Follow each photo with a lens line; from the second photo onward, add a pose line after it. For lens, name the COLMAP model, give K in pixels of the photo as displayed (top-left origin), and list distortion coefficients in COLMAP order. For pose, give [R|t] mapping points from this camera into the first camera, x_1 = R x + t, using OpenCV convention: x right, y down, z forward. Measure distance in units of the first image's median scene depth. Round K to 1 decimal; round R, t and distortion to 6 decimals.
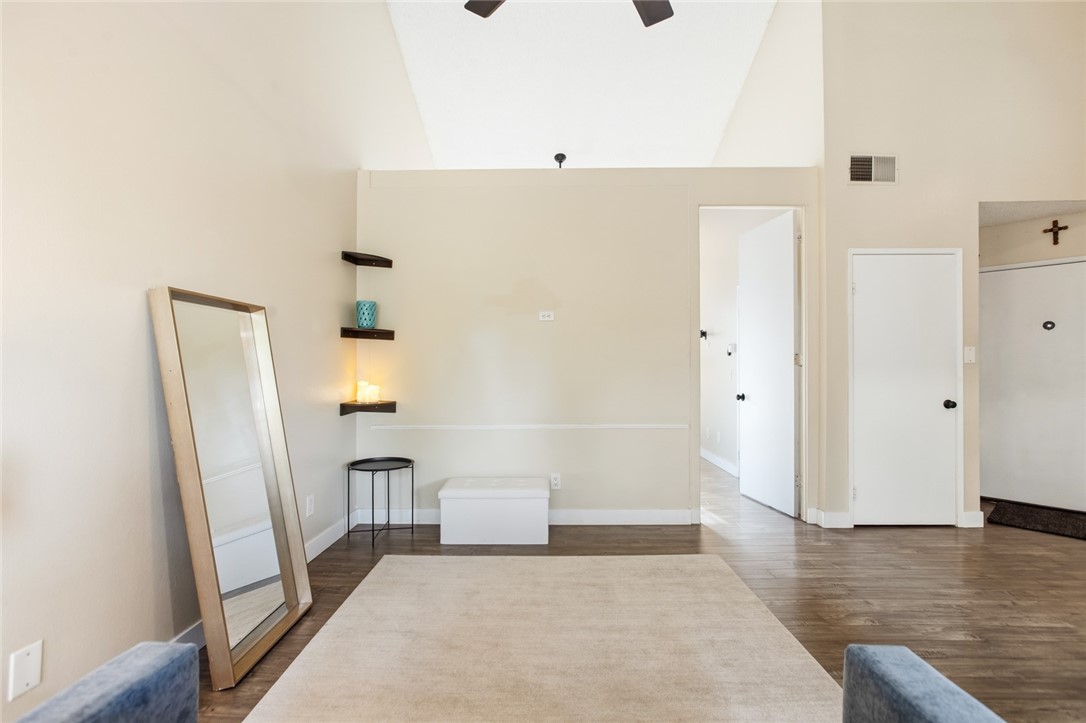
lens RADIAL K [[507.6, 0, 542.8], [0, 507.6, 363.1], [0, 0, 1]] dist [-0.051030, 0.020958]
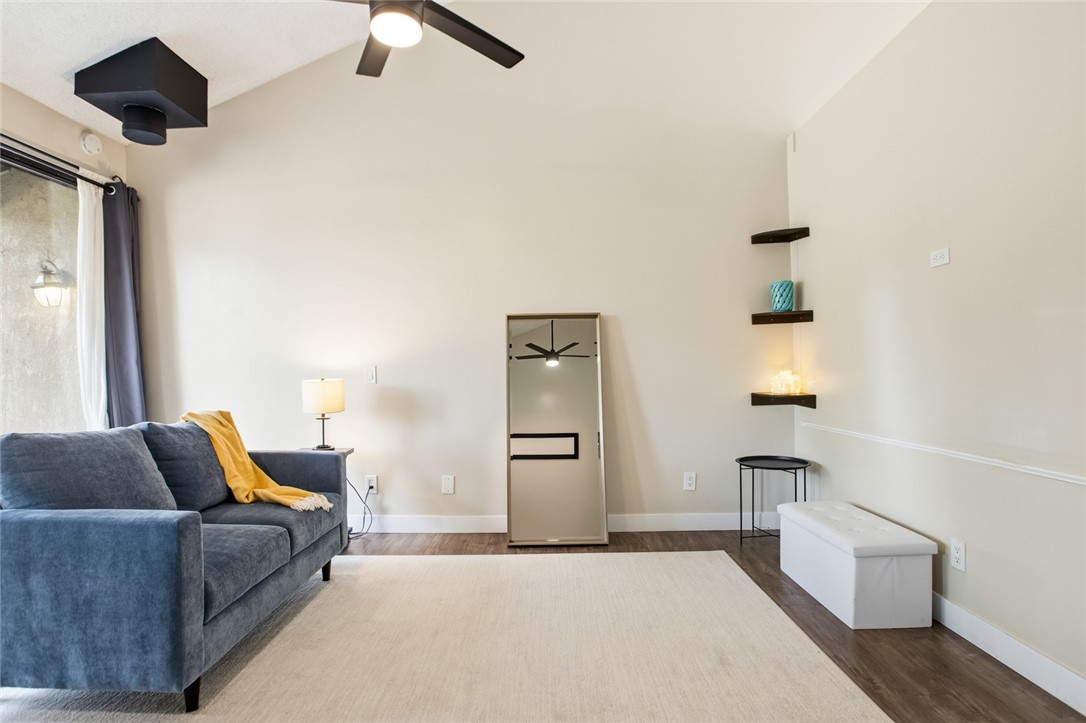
lens RADIAL K [[554.9, 0, 528.9], [0, 554.9, 360.7], [0, 0, 1]] dist [-0.073777, 0.031912]
pose [[-0.004844, -0.013784, -0.999893, 0.623301], [0.021026, 0.999683, -0.013883, 0.022620], [0.999767, -0.021091, -0.004552, 0.549526]]
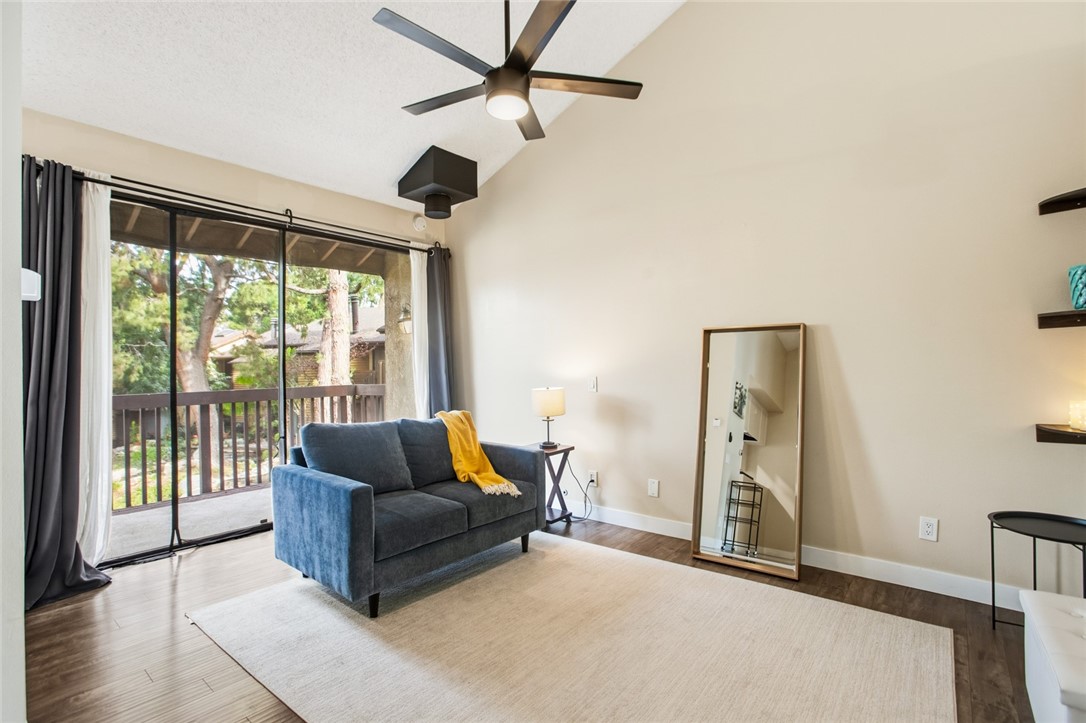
lens RADIAL K [[507.6, 0, 542.8], [0, 507.6, 363.1], [0, 0, 1]] dist [-0.051030, 0.020958]
pose [[-0.617063, 0.001883, -0.786912, 0.527523], [0.015829, 0.999825, -0.010020, -0.007979], [0.786755, -0.018639, -0.616984, 0.841862]]
